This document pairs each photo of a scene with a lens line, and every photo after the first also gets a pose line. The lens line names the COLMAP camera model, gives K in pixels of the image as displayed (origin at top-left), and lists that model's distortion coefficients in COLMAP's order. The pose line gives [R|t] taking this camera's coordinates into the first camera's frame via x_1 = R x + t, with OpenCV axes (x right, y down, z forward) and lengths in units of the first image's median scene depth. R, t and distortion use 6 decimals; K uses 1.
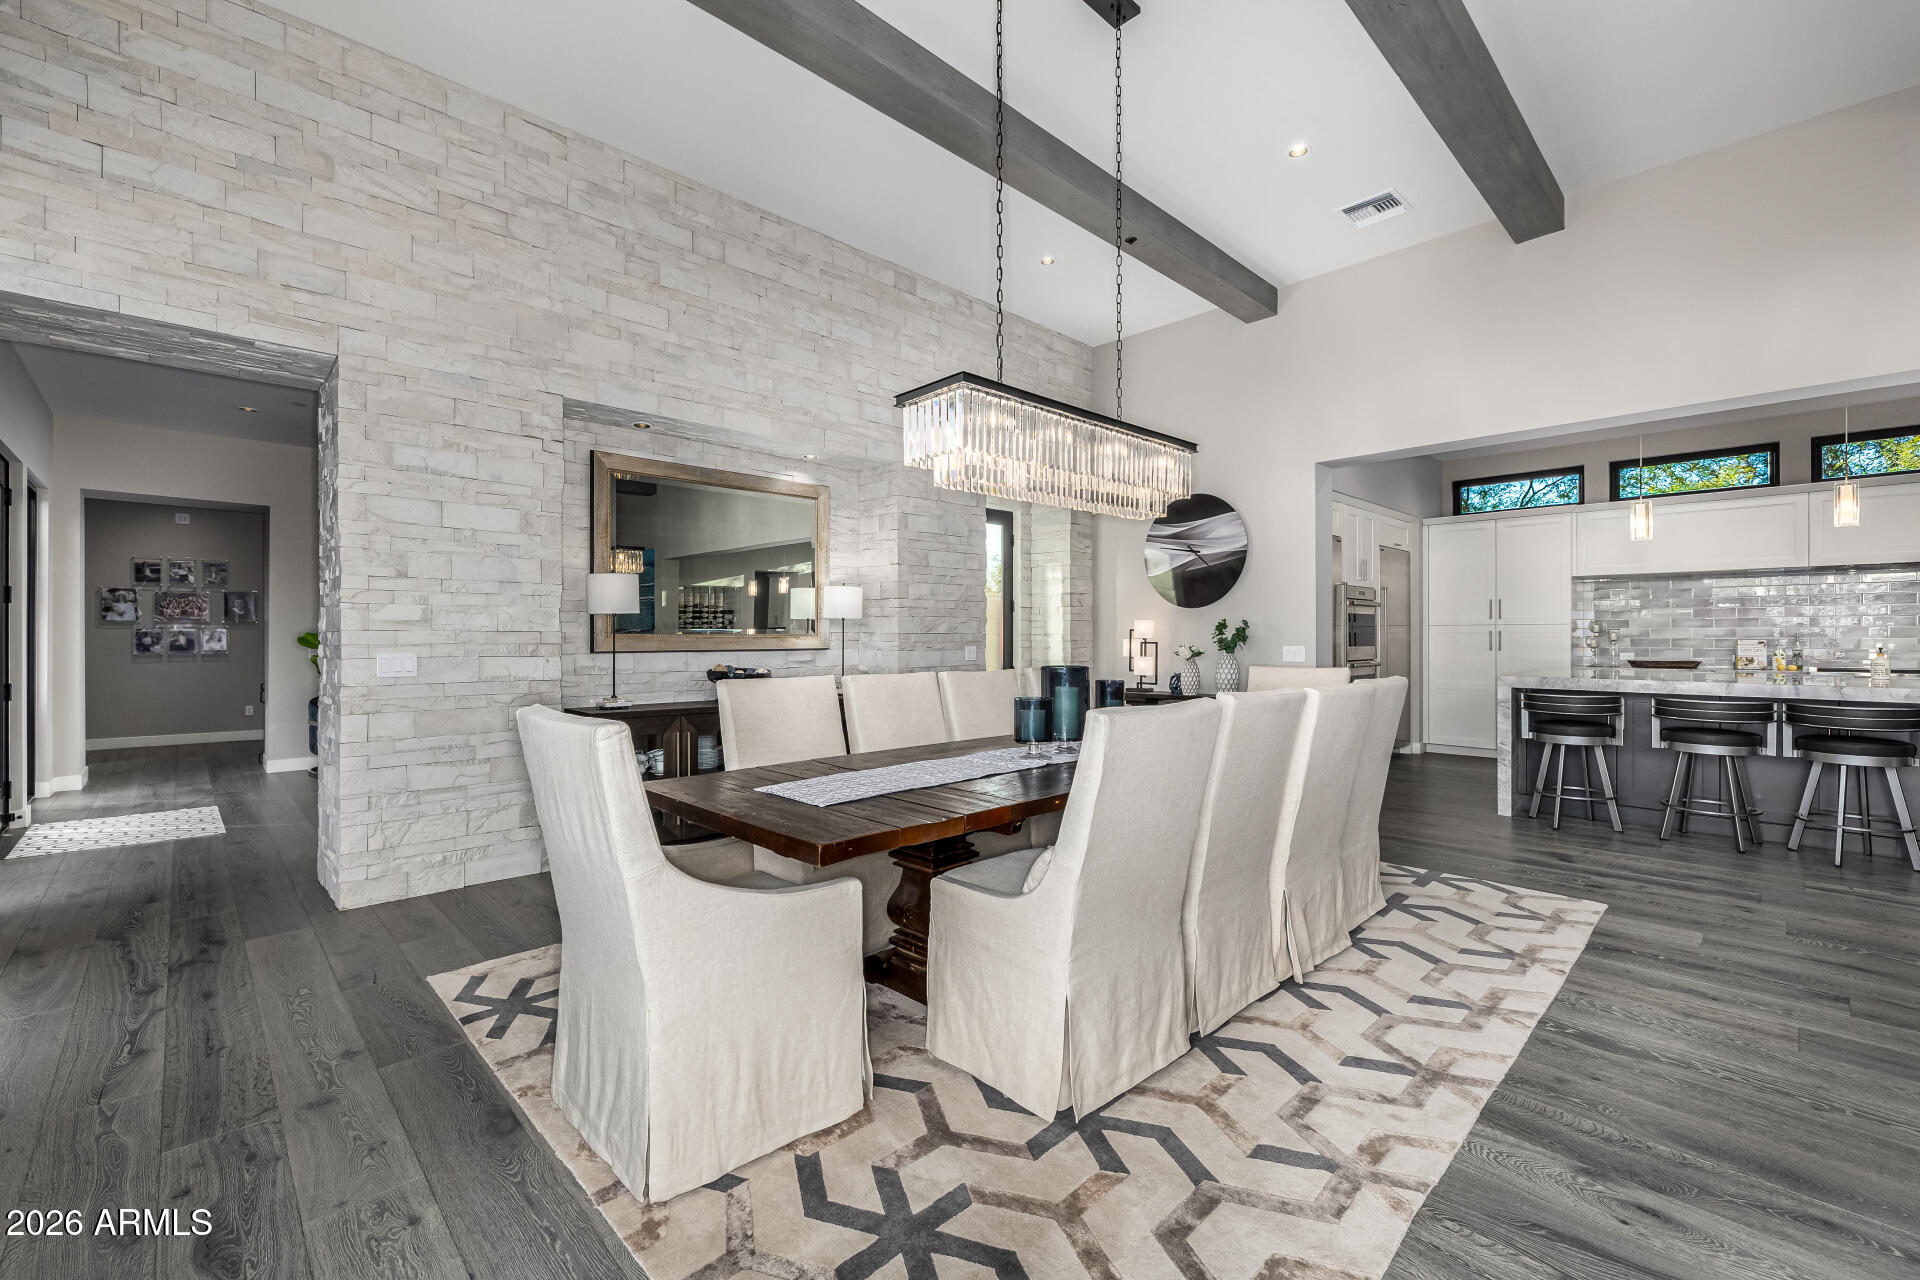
lens RADIAL K [[805.6, 0, 990.2], [0, 805.6, 634.1], [0, 0, 1]] dist [0.004253, 0.000320]
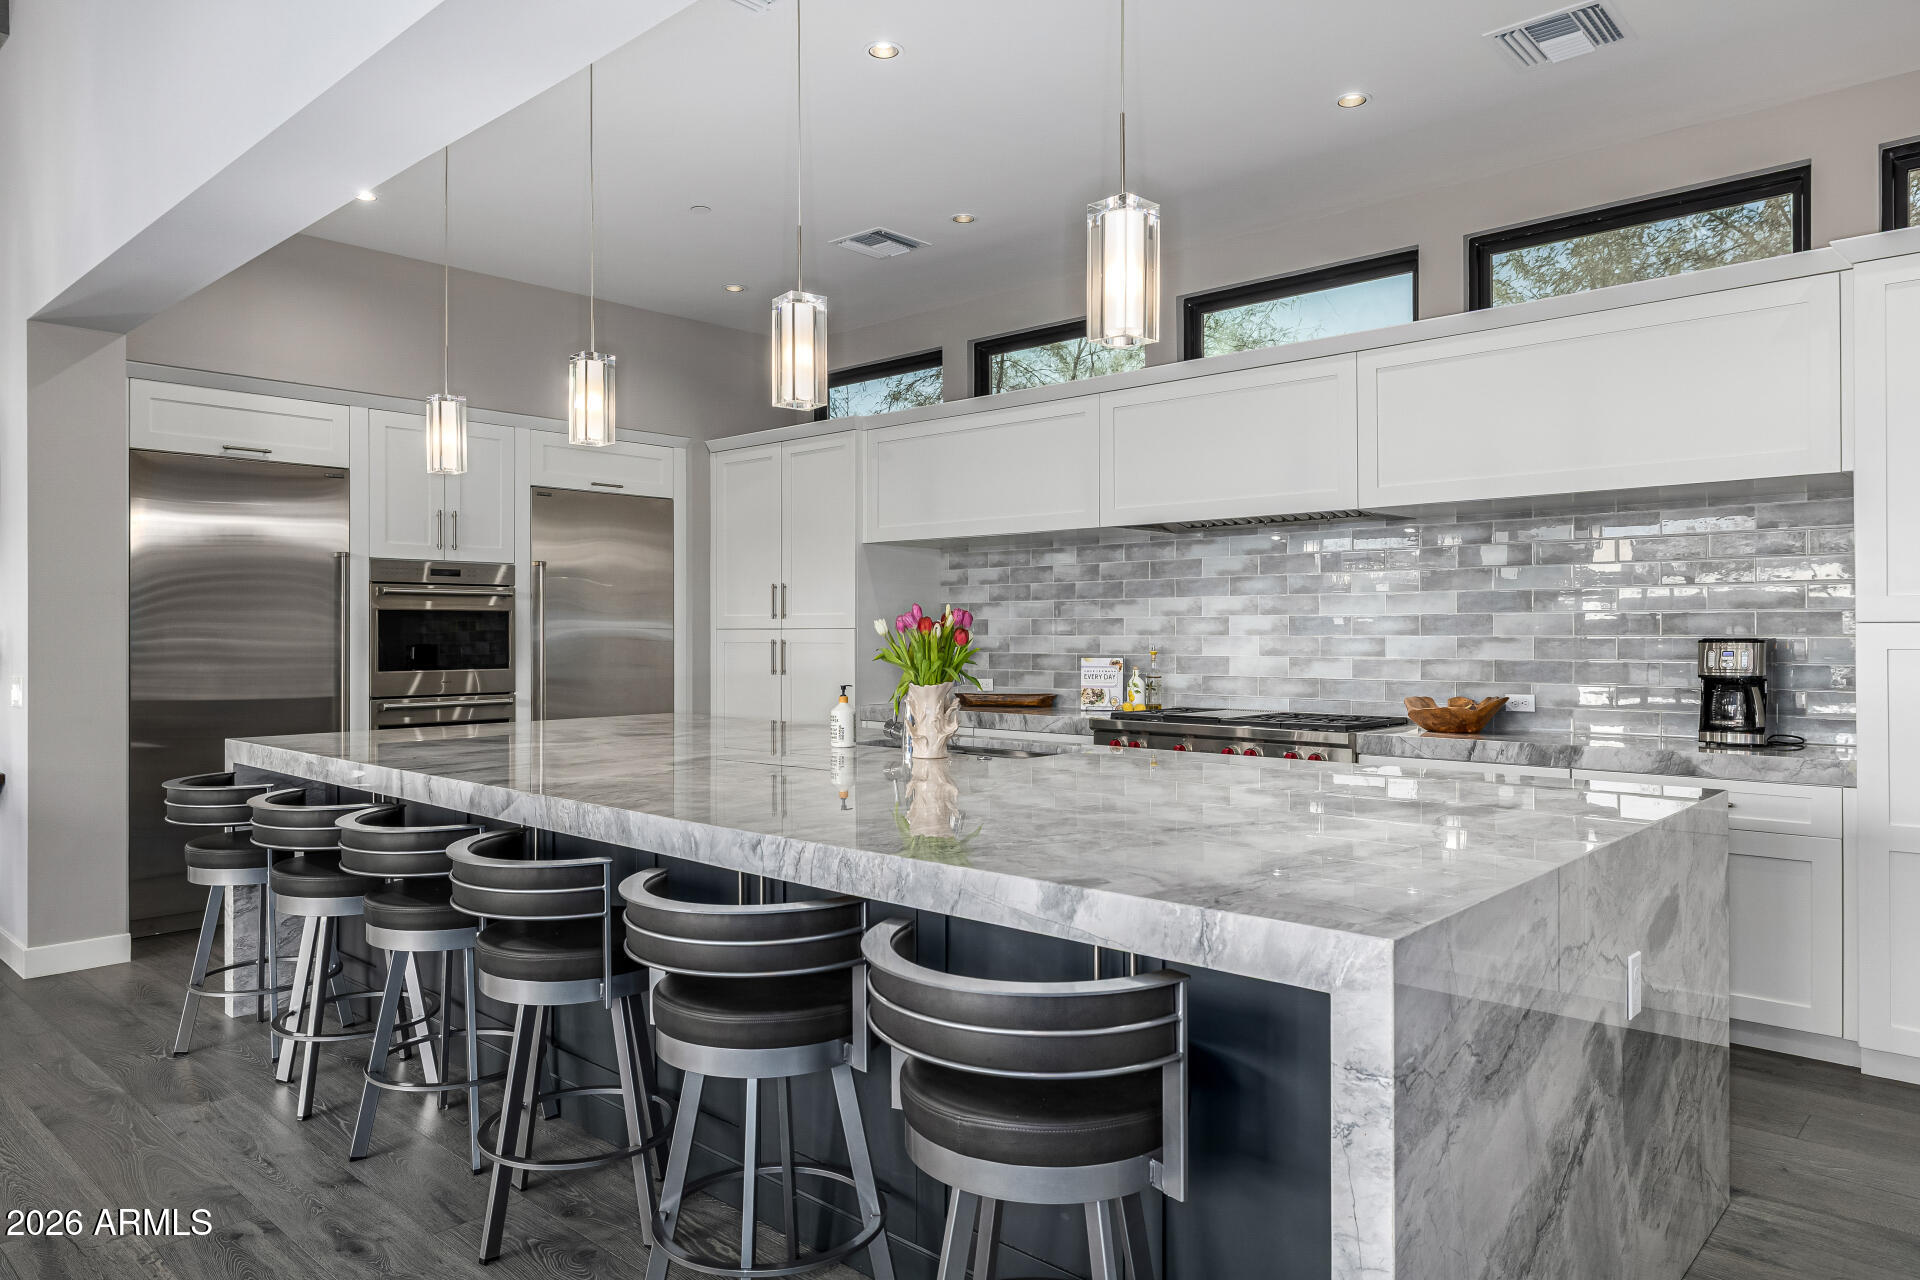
lens RADIAL K [[1241.3, 0, 957.9], [0, 1241.3, 633.9], [0, 0, 1]] dist [0.002218, -0.001339]
pose [[0.998328, -0.002239, 0.057759, 1.301493], [0.001870, 0.999978, 0.006433, -0.025200], [-0.057772, -0.006314, 0.998310, 0.238069]]
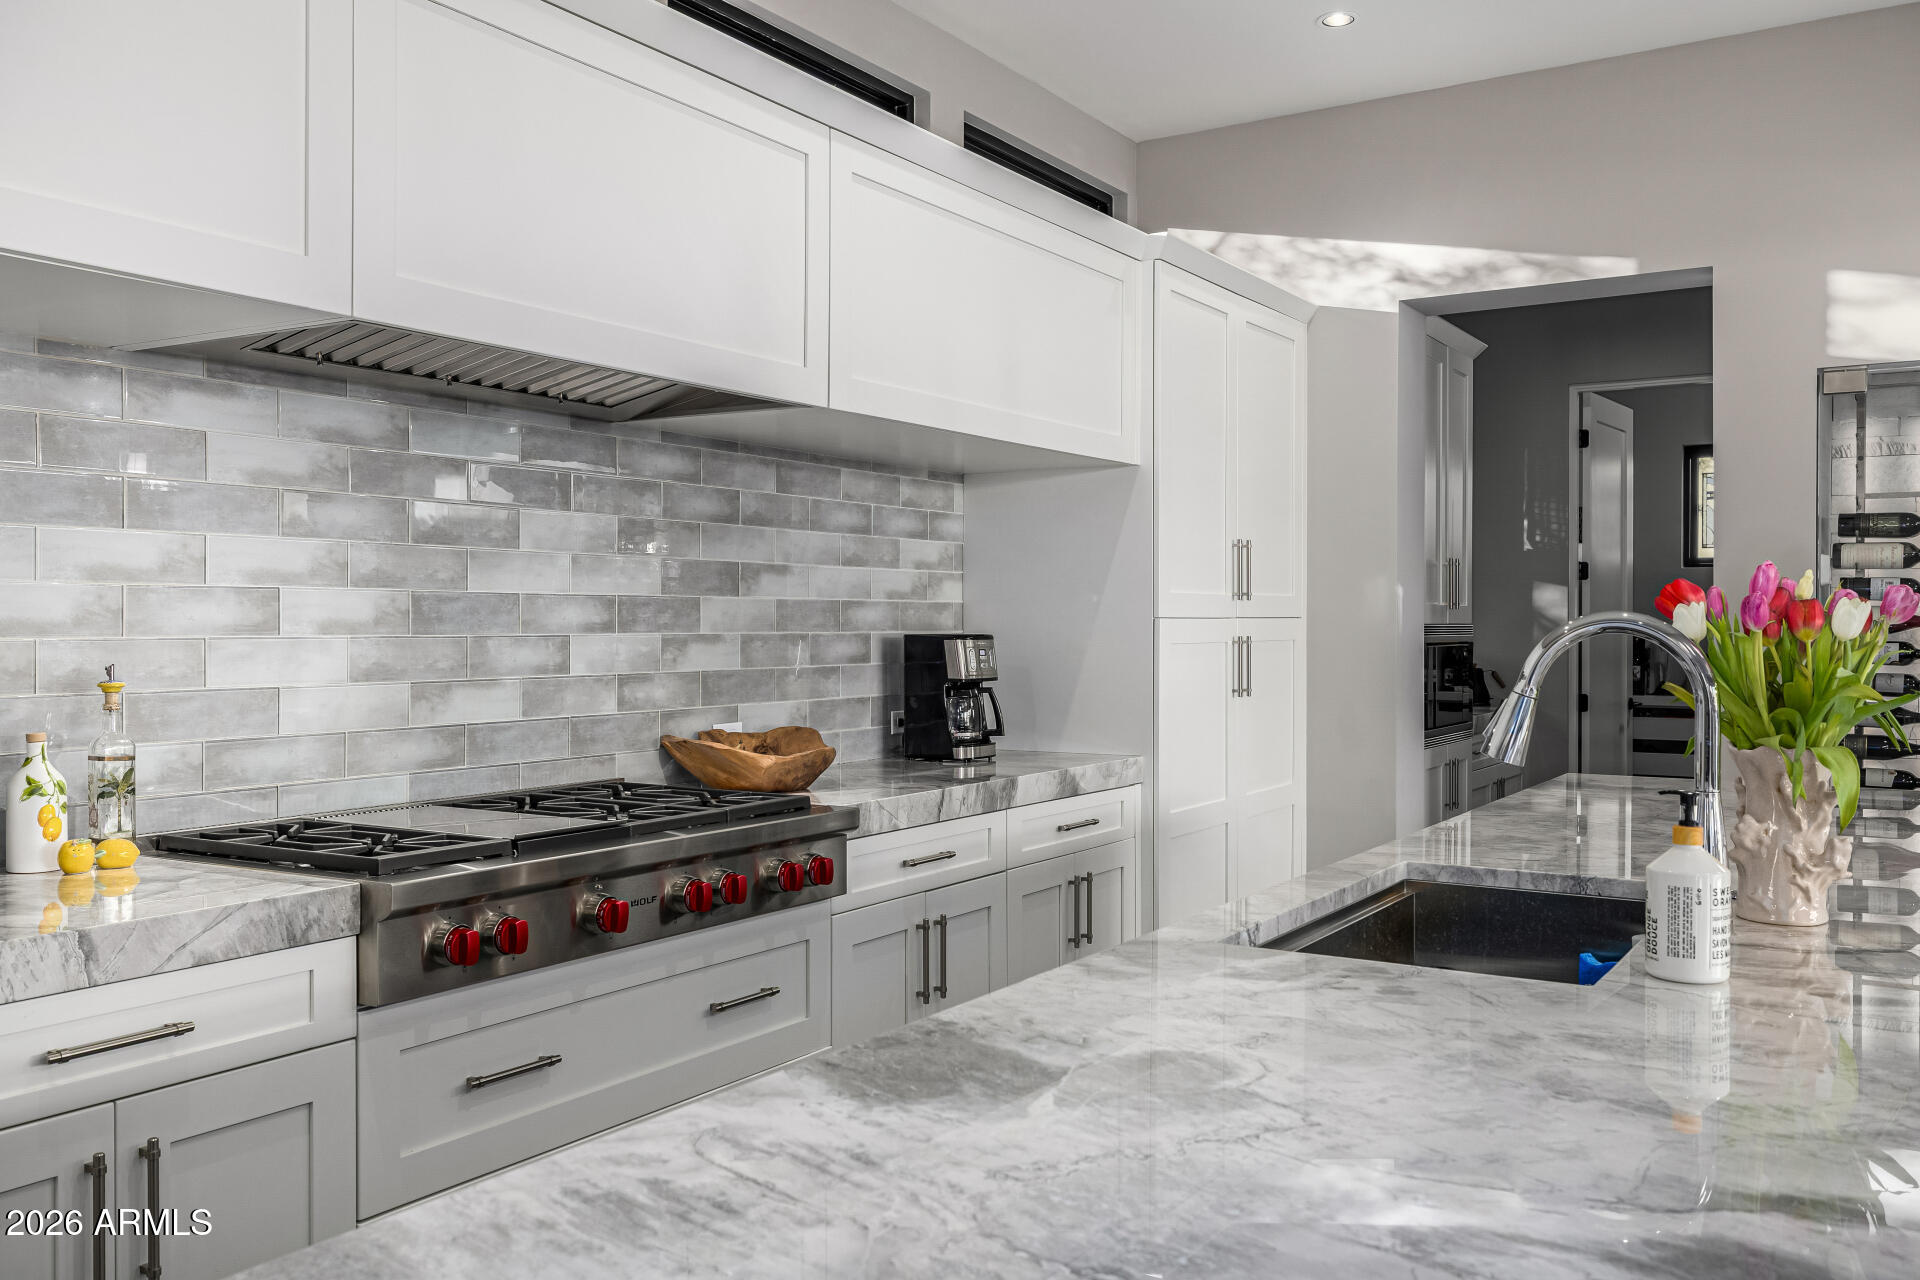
lens RADIAL K [[1600.0, 0, 958.0], [0, 1600.0, 638.0], [0, 0, 1]] dist [0.007480, 0.006944]
pose [[-0.234867, -0.010548, 0.971970, 0.930559], [-0.007859, 0.999929, 0.008952, -0.021450], [-0.971996, -0.005537, -0.234933, 1.433220]]
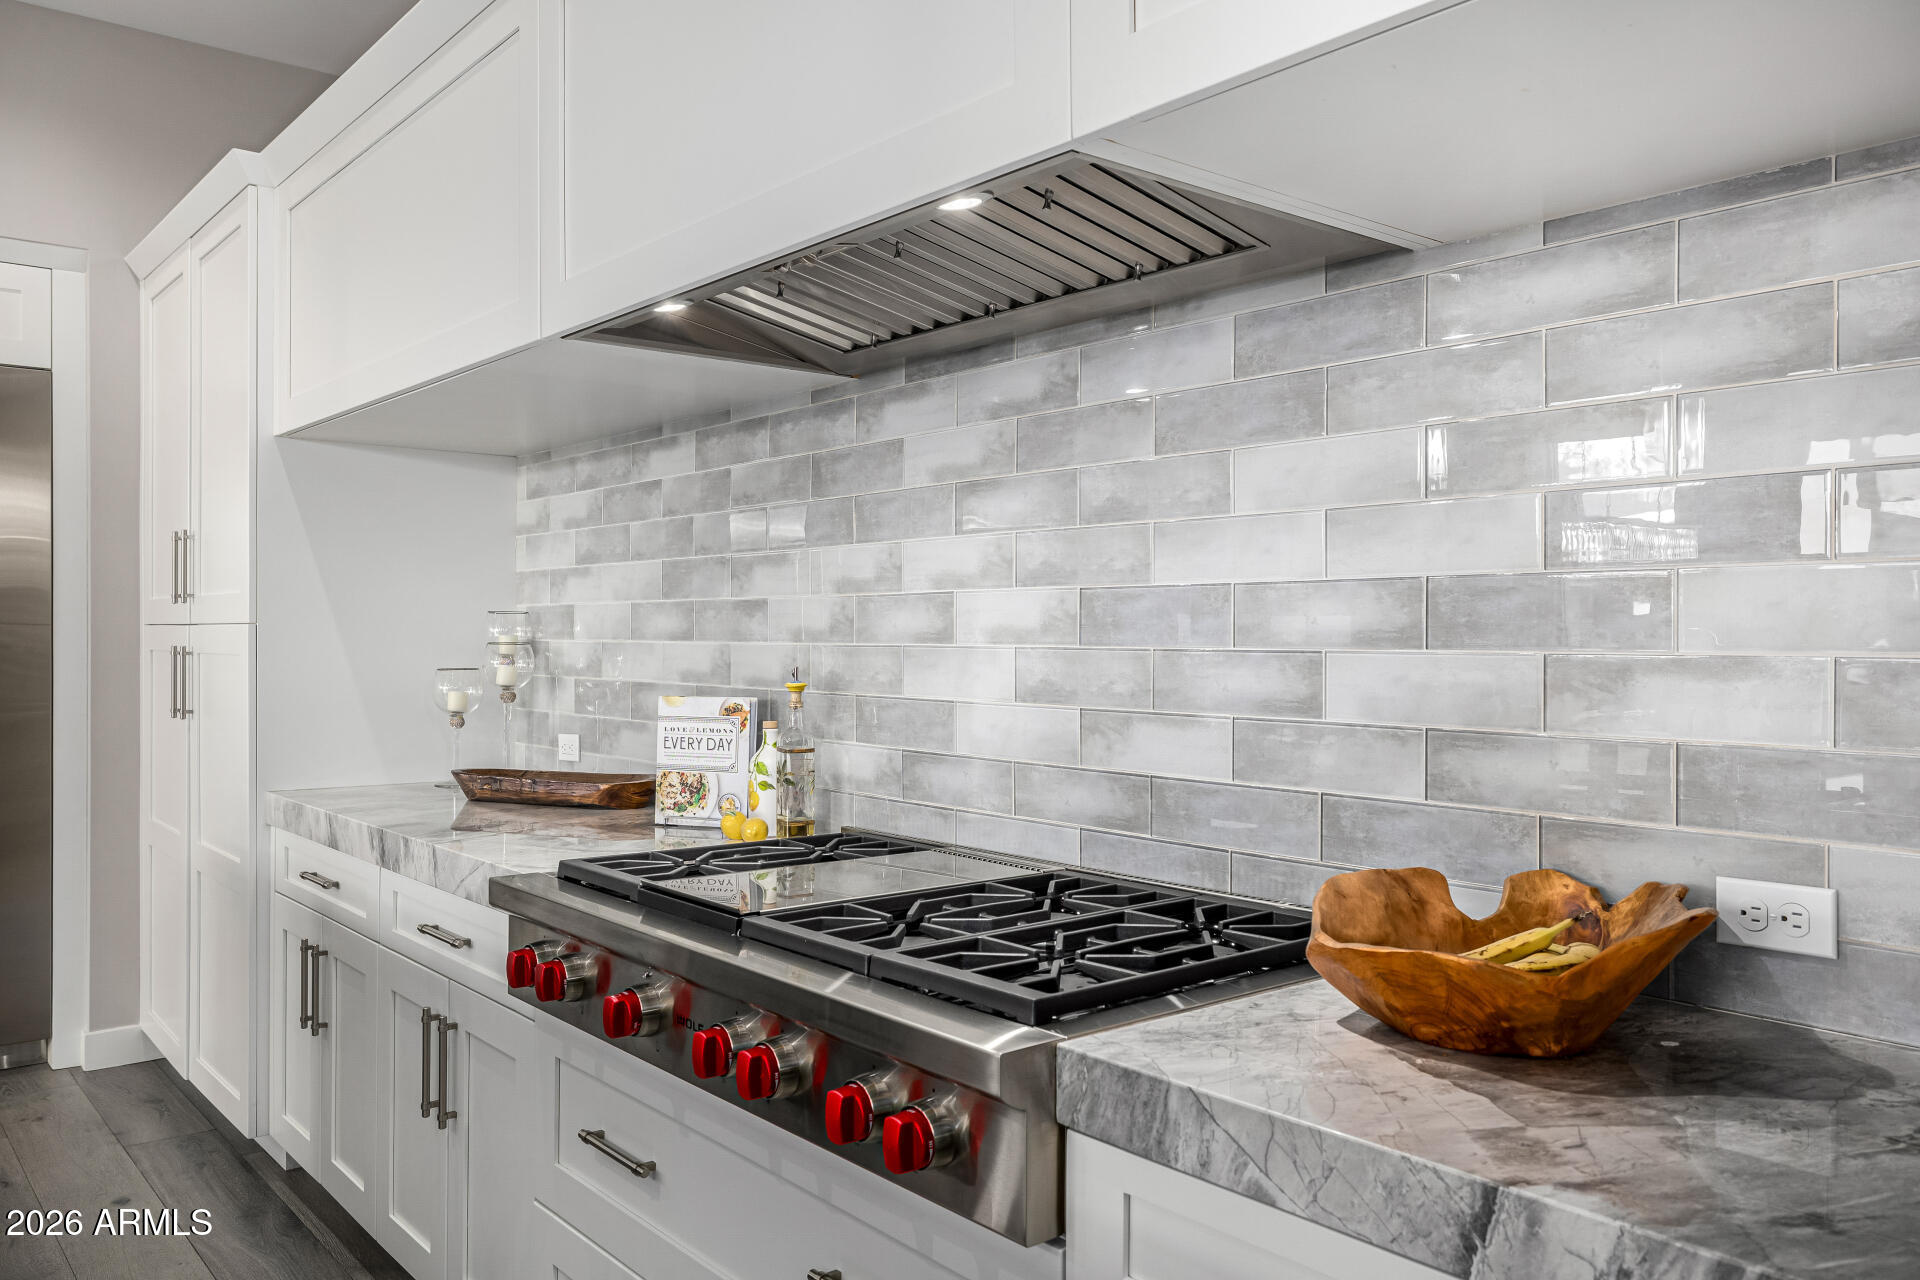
lens RADIAL K [[1438.0, 0, 955.5], [0, 1438.0, 636.0], [0, 0, 1]] dist [-0.002728, -0.005459]
pose [[0.996729, 0.001917, -0.080791, 1.716780], [-0.001411, 0.999979, 0.006322, -0.020881], [0.080802, -0.006188, 0.996711, 0.992822]]
